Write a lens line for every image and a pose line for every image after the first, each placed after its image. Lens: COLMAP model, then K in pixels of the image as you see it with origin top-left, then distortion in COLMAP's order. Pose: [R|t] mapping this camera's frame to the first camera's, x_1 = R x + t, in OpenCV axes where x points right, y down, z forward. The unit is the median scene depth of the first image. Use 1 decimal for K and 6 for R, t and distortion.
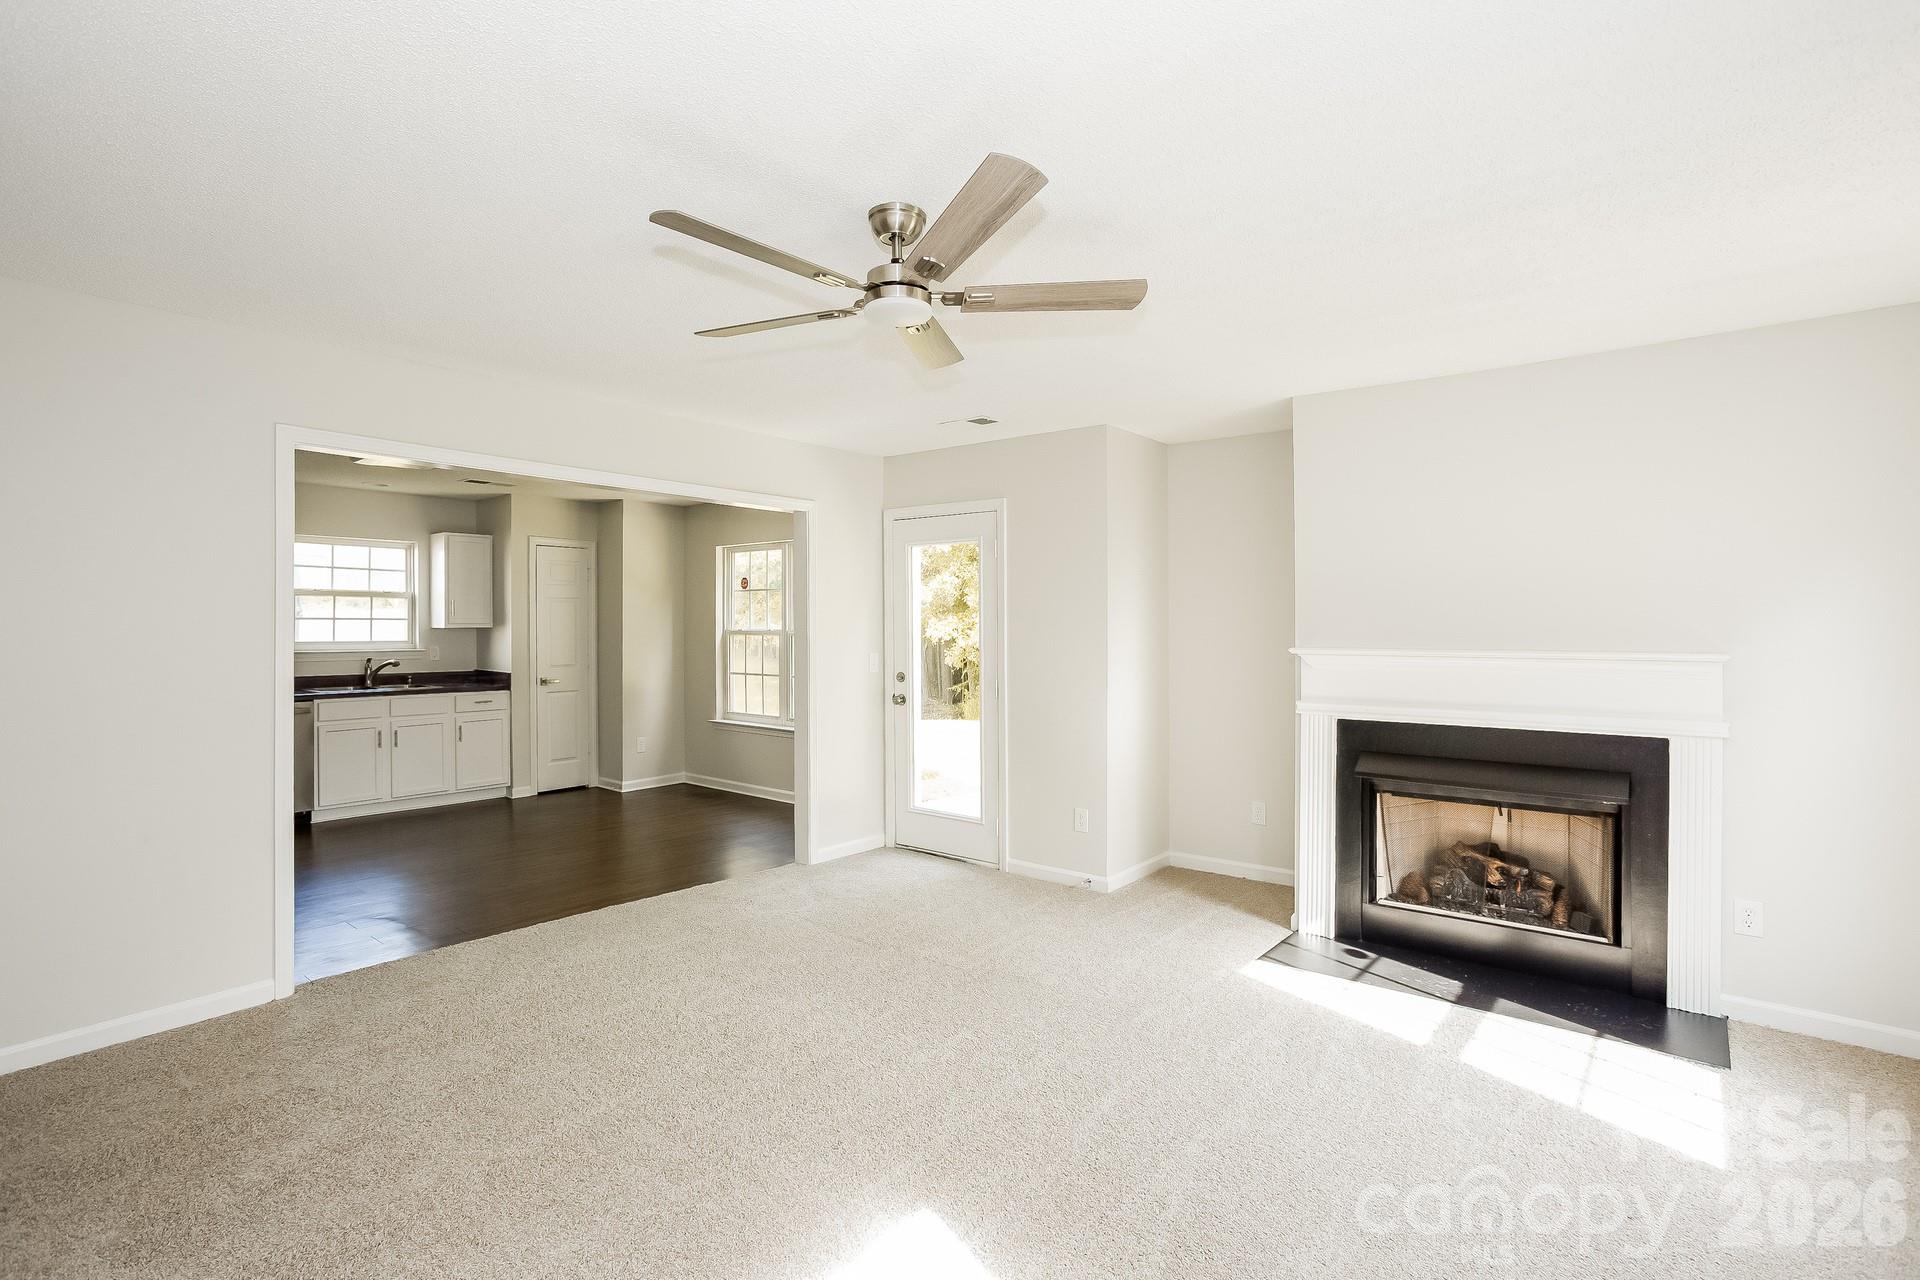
lens RADIAL K [[945.7, 0, 962.7], [0, 945.7, 621.8], [0, 0, 1]] dist [0.000805, 0.000294]
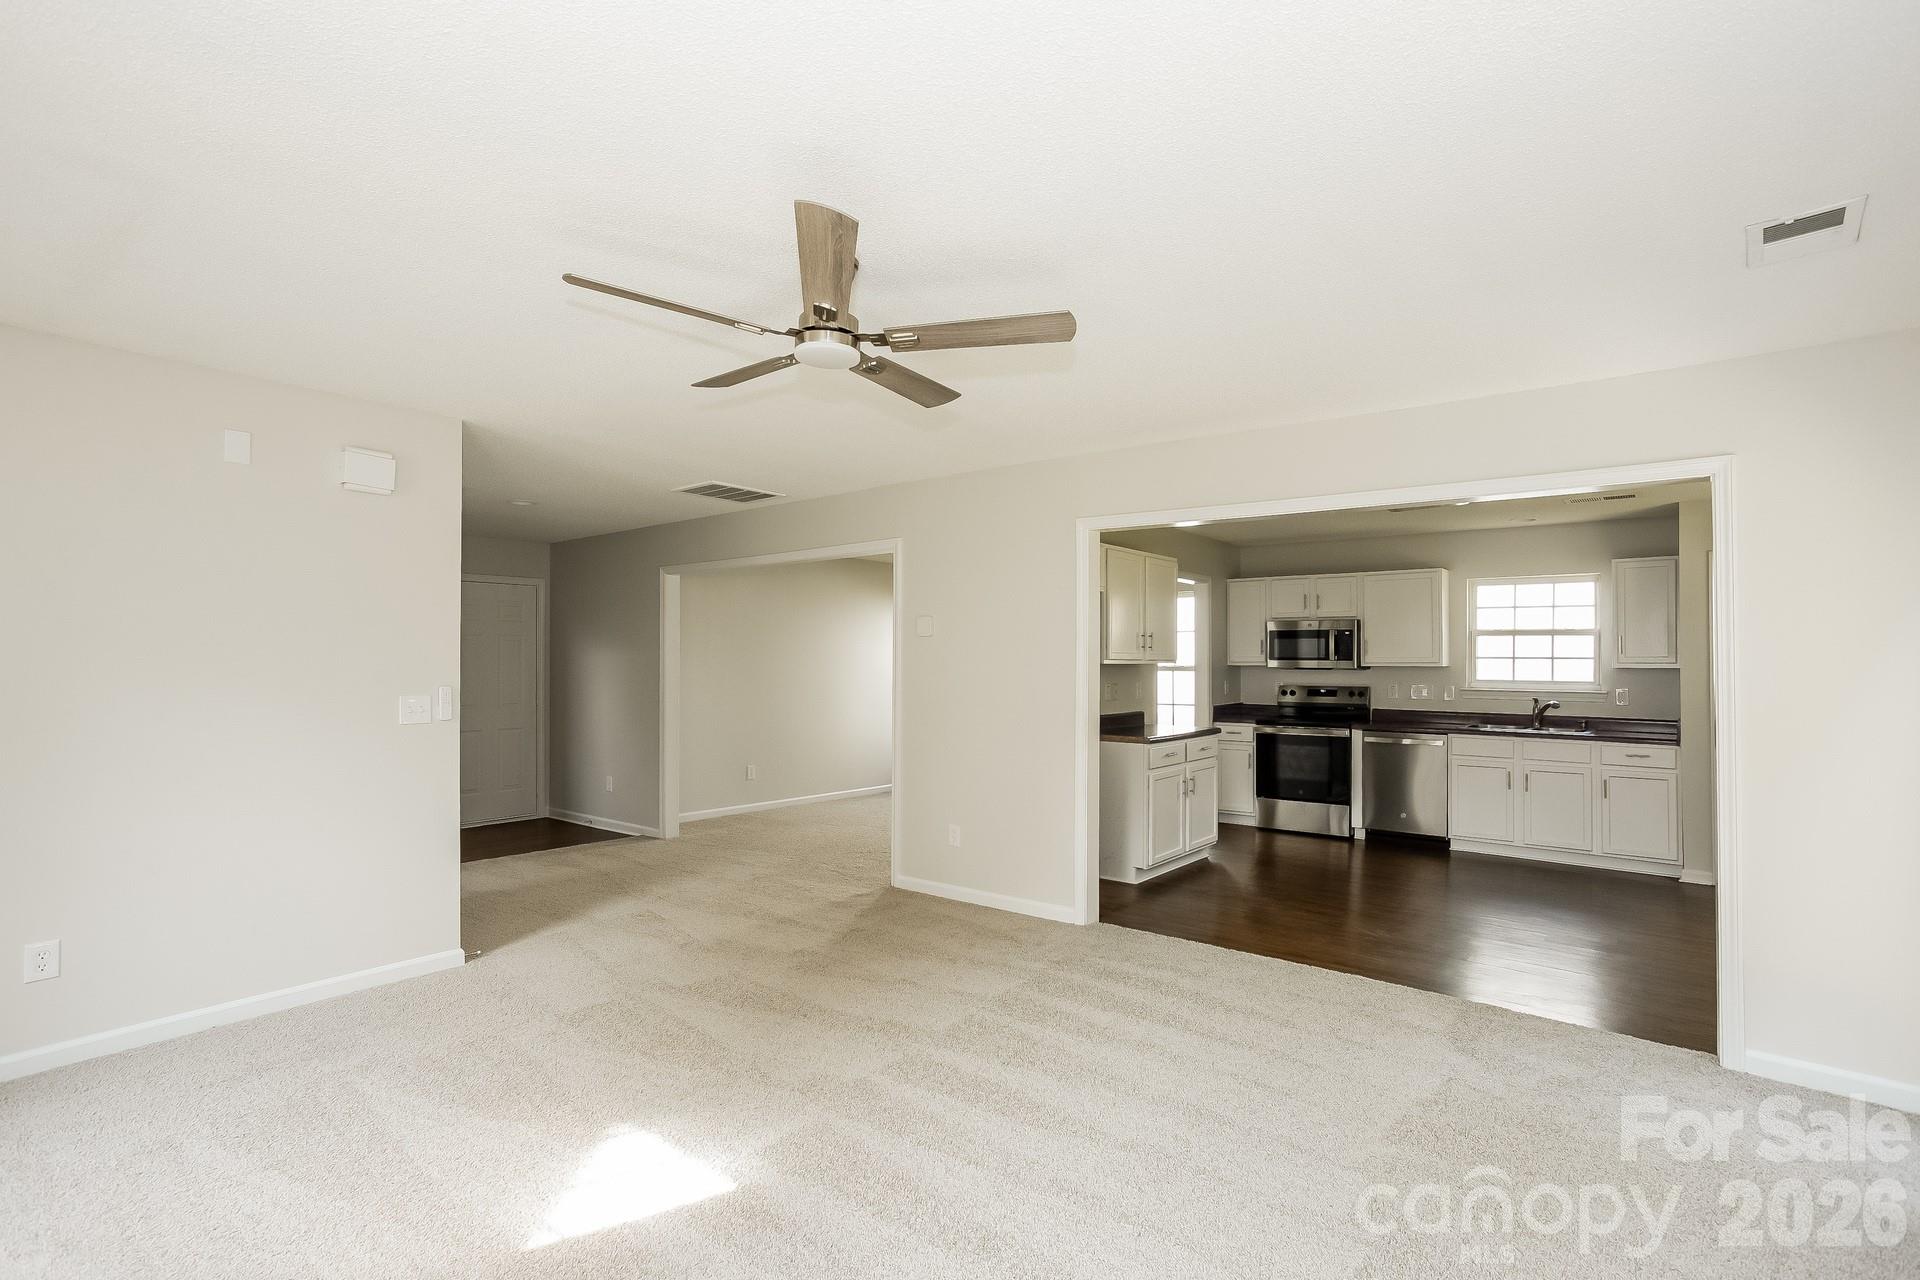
lens RADIAL K [[940.9, 0, 963.4], [0, 940.9, 661.9], [0, 0, 1]] dist [0.001954, 0.000477]
pose [[0.001797, -0.000420, -0.999998, 0.332779], [-0.005409, 0.999985, -0.000430, 0.004660], [0.999984, 0.005410, 0.001794, 0.403969]]
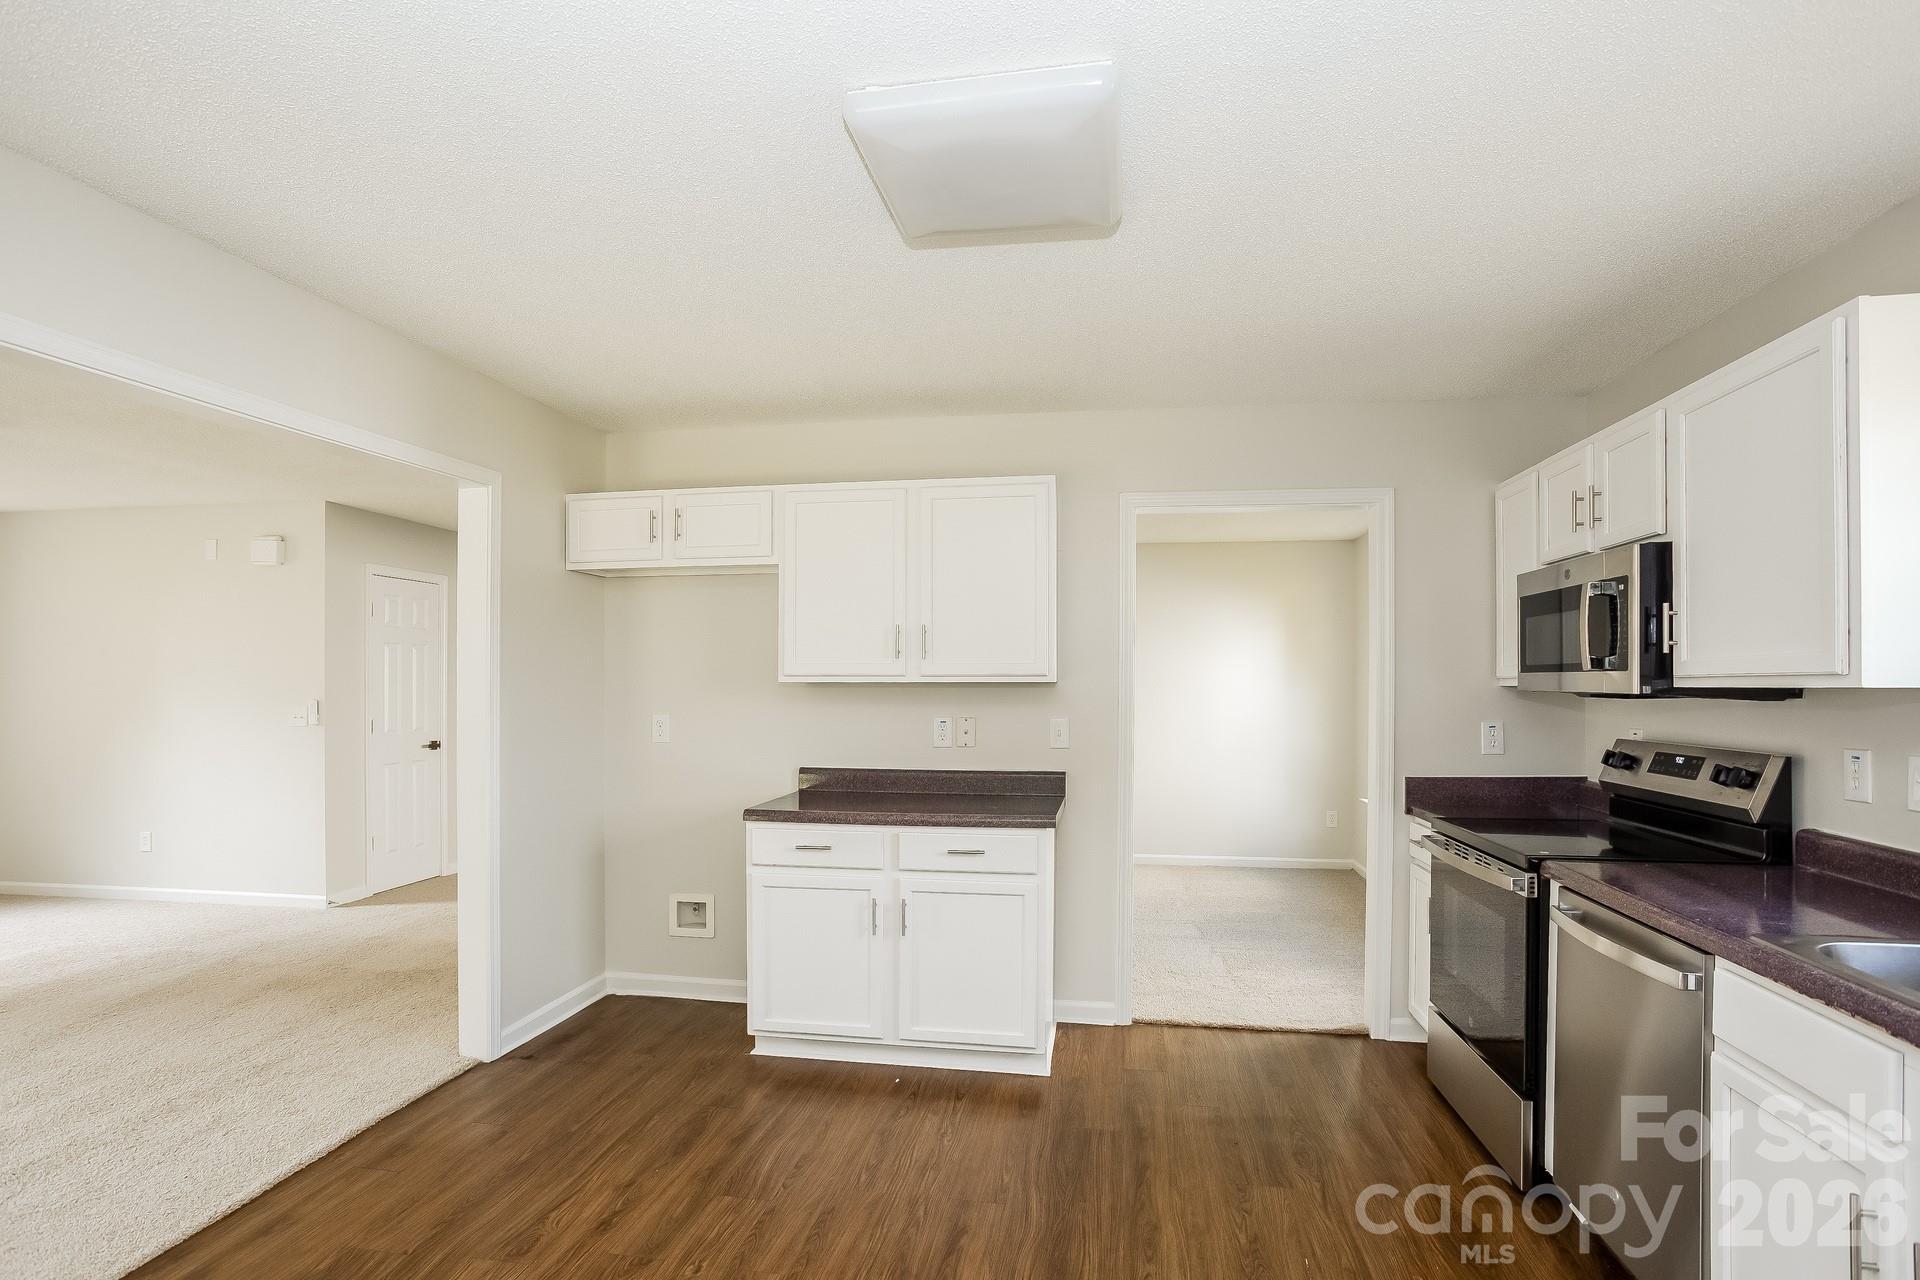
lens RADIAL K [[928.0, 0, 957.7], [0, 928.0, 679.0], [0, 0, 1]] dist [0.000656, 0.000303]
pose [[-0.883680, -0.003594, -0.468077, -0.322197], [-0.000695, 0.999979, -0.006366, 0.005841], [0.468090, -0.005300, -0.883665, 1.003562]]
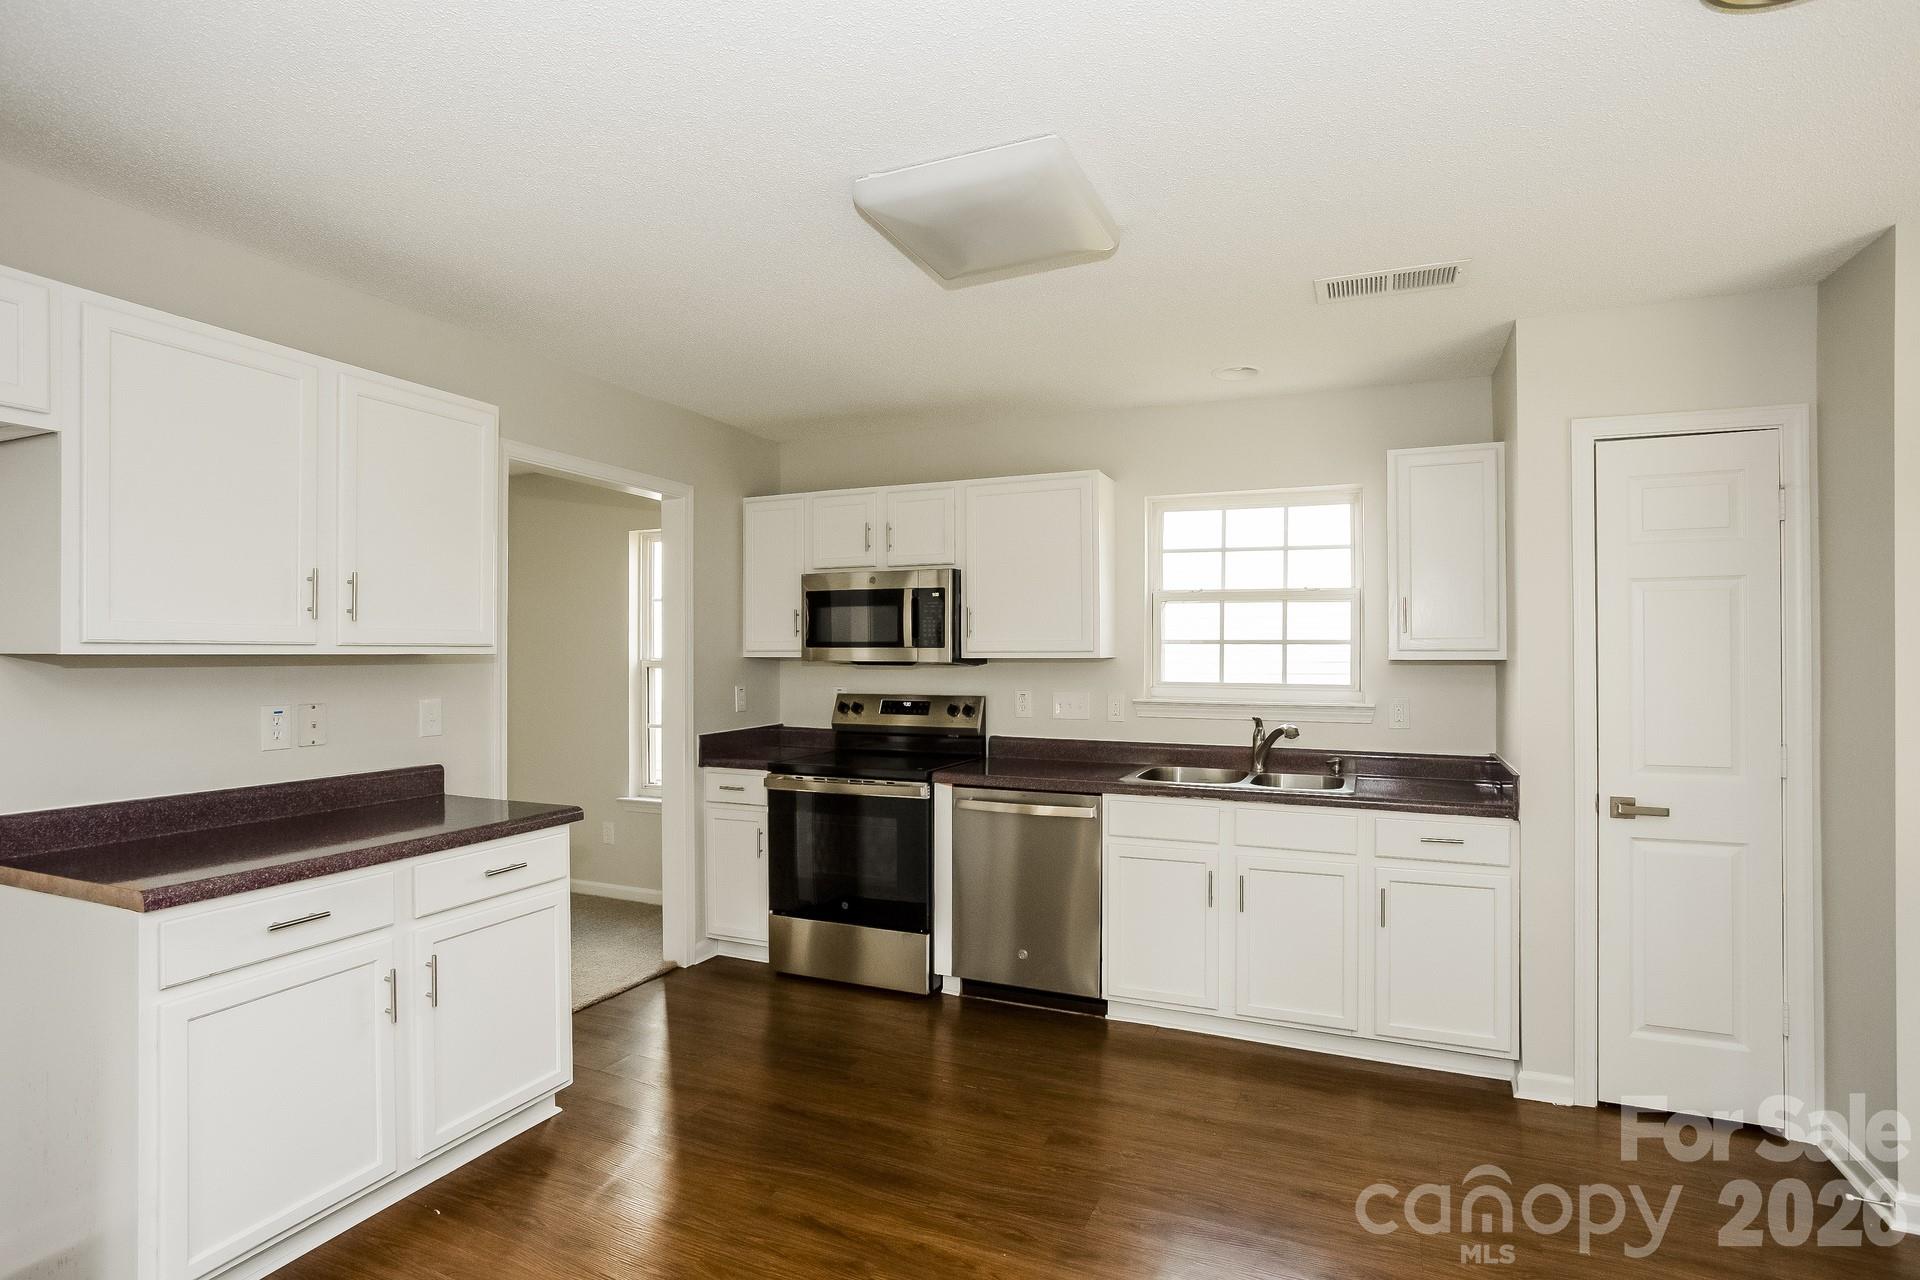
lens RADIAL K [[950.8, 0, 960.0], [0, 950.8, 640.0], [0, 0, 1]] dist [-0.047864, 0.000120]
pose [[0.237575, -0.012865, -0.971284, -0.162874], [-0.002717, 0.999900, -0.013909, 0.003725], [0.971365, 0.005943, 0.237516, 0.708673]]
